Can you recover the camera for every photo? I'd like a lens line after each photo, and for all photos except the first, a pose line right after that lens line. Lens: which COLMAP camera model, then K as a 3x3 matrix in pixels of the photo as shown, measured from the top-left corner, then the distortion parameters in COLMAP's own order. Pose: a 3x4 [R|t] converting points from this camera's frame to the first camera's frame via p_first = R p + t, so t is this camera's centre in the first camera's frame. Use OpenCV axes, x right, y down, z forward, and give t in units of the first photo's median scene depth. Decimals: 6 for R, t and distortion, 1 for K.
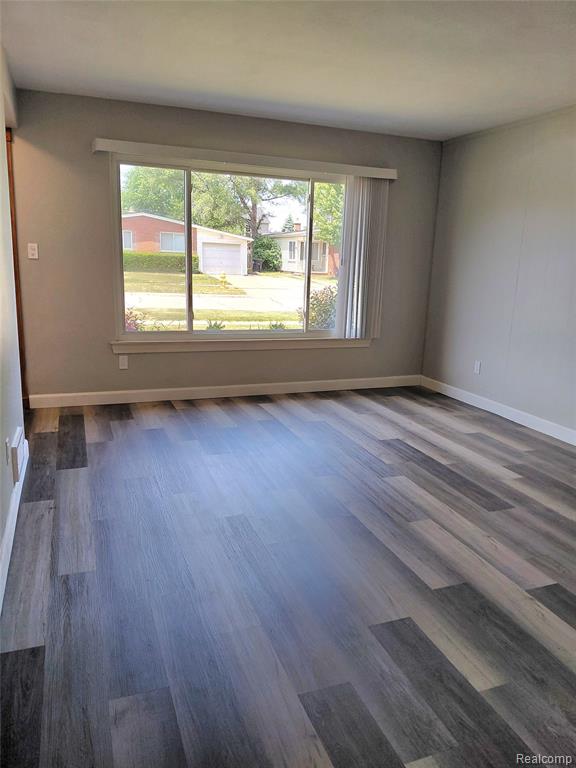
lens RADIAL K [[577.7, 0, 296.2], [0, 577.7, 380.1], [0, 0, 1]] dist [0.033003, -0.032369]
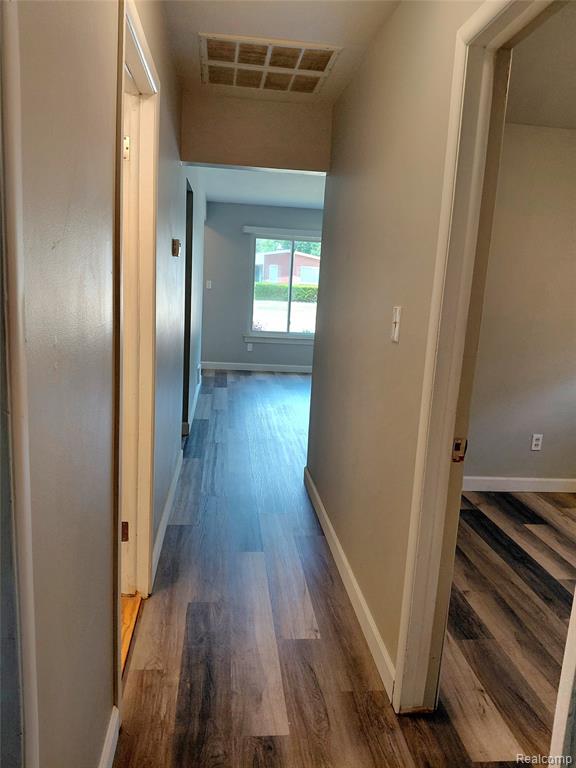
lens RADIAL K [[577.7, 0, 285.2], [0, 577.7, 387.3], [0, 0, 1]] dist [0.033003, -0.032369]
pose [[0.965417, 0.062840, -0.253023, 0.288661], [-0.073150, 0.996822, -0.031538, 0.153133], [0.250237, 0.048955, 0.966946, -0.751045]]
